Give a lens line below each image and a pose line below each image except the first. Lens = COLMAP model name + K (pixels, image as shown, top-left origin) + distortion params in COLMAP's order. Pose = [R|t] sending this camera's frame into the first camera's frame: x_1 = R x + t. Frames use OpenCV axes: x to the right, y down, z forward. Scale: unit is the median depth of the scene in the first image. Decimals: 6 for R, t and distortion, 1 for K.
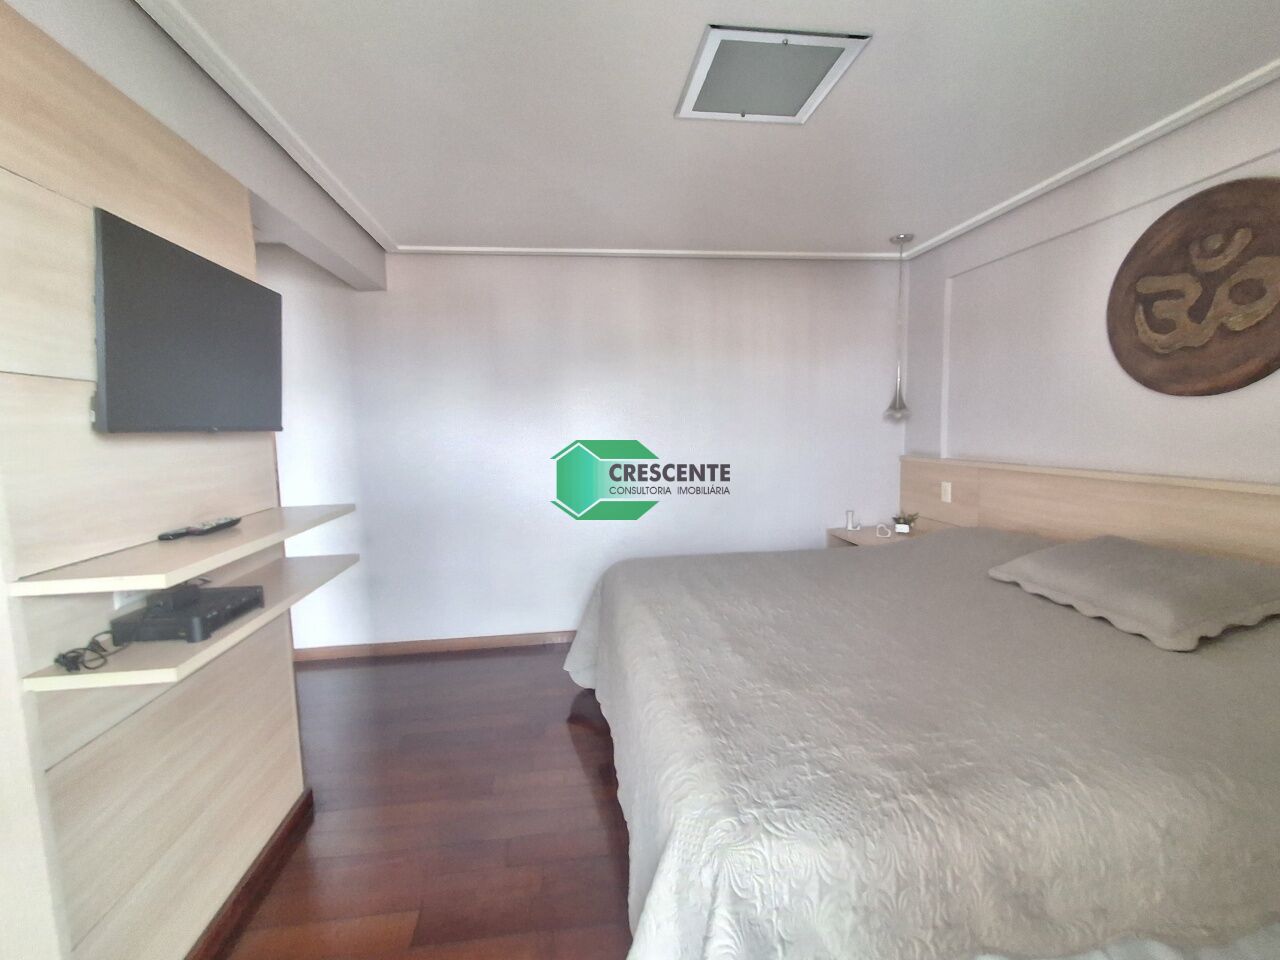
lens RADIAL K [[580.3, 0, 640.3], [0, 580.3, 493.2], [0, 0, 1]] dist [0.002304, -0.000287]
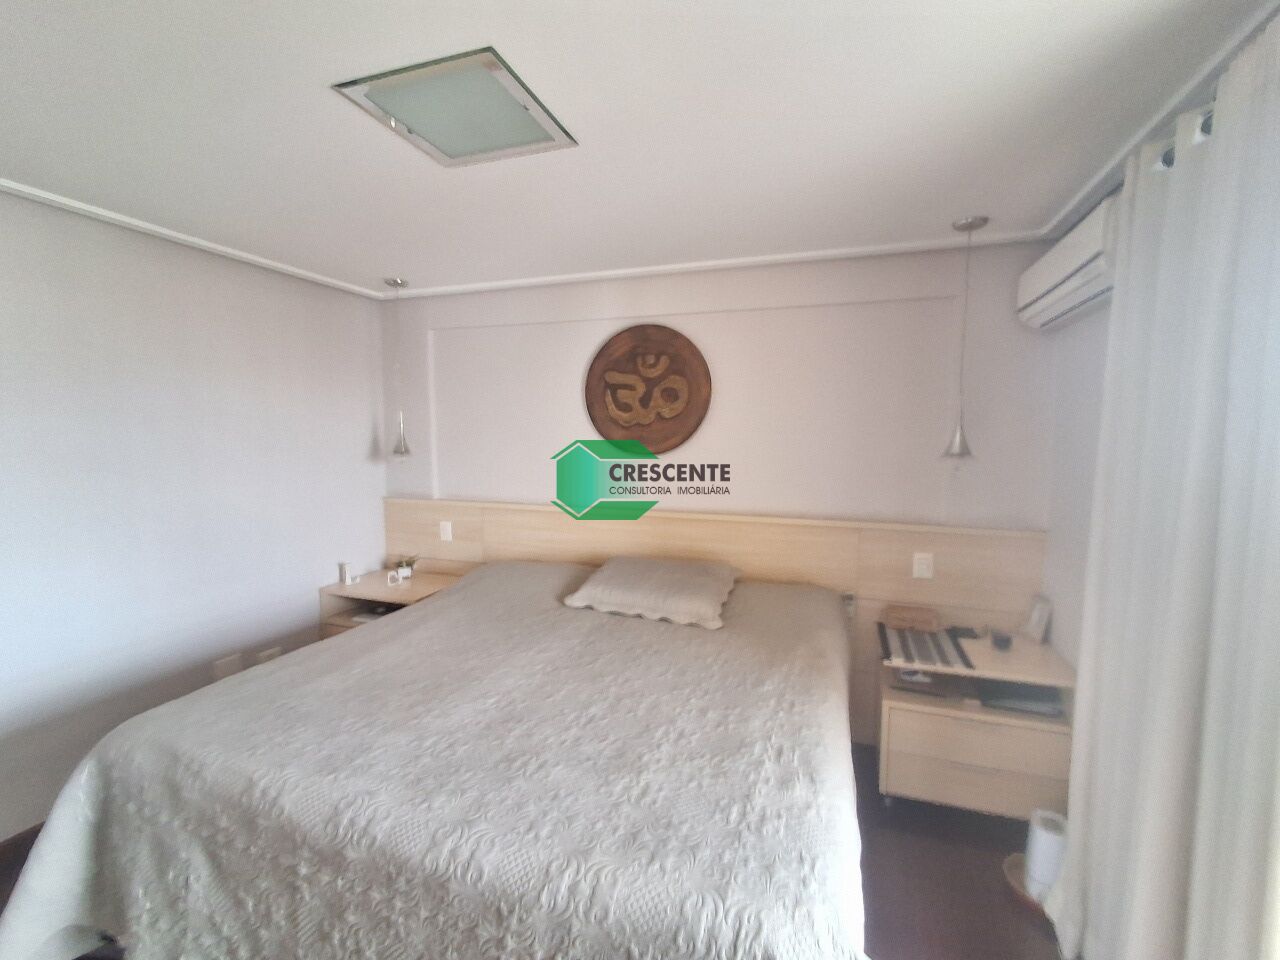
lens RADIAL K [[580.3, 0, 648.1], [0, 580.3, 485.4], [0, 0, 1]] dist [0.002304, -0.000287]
pose [[0.438347, -0.062717, 0.896615, -0.402331], [0.088137, 0.995754, 0.026563, -0.126390], [-0.894474, 0.067382, 0.442013, 0.314978]]
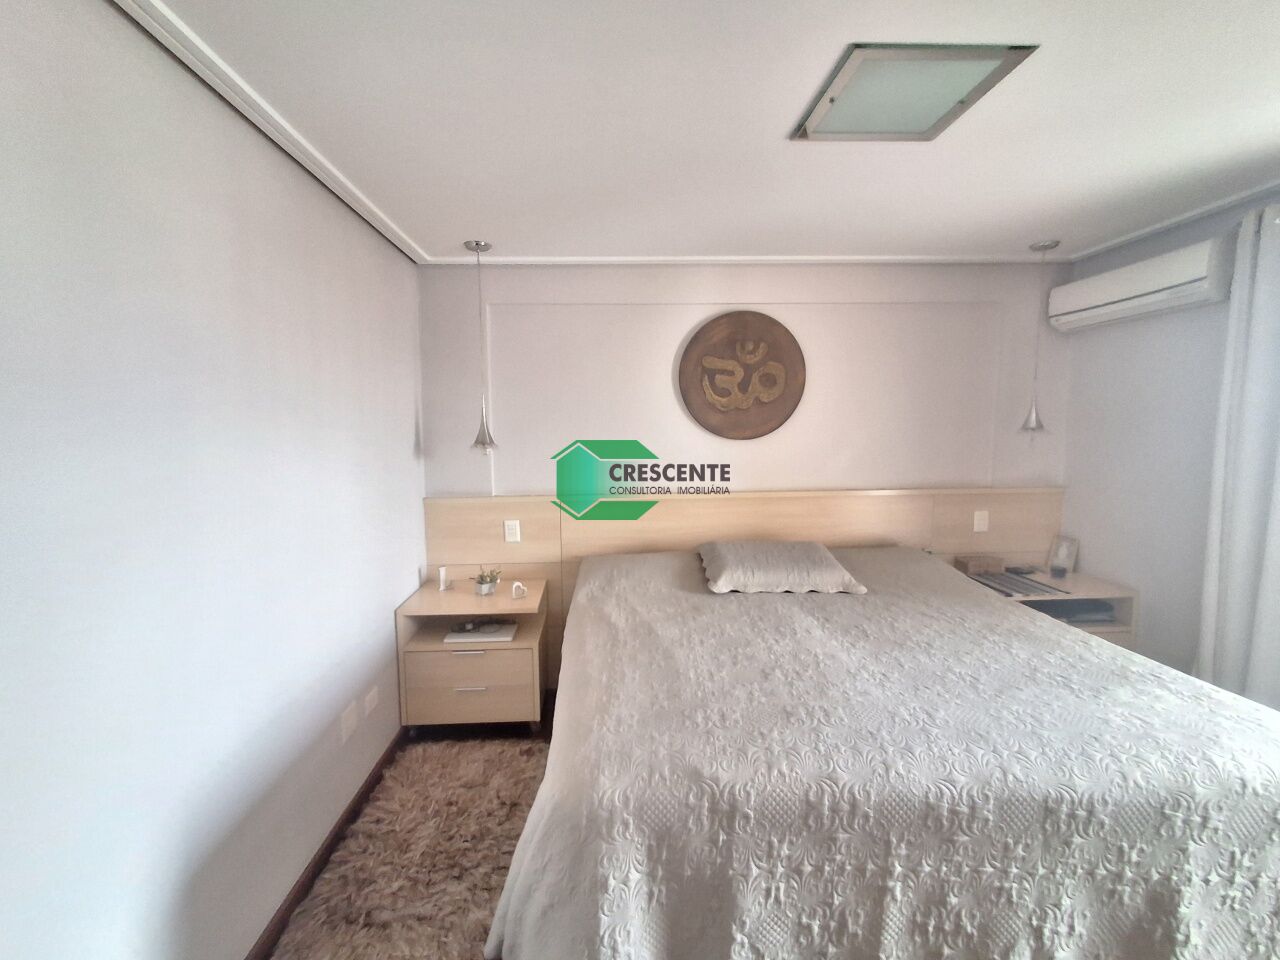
lens RADIAL K [[580.3, 0, 642.5], [0, 580.3, 486.1], [0, 0, 1]] dist [0.002304, -0.000287]
pose [[0.071928, -0.086914, 0.993616, -0.617041], [0.123021, 0.989363, 0.077637, -0.192329], [-0.989794, 0.116651, 0.081856, 1.118484]]
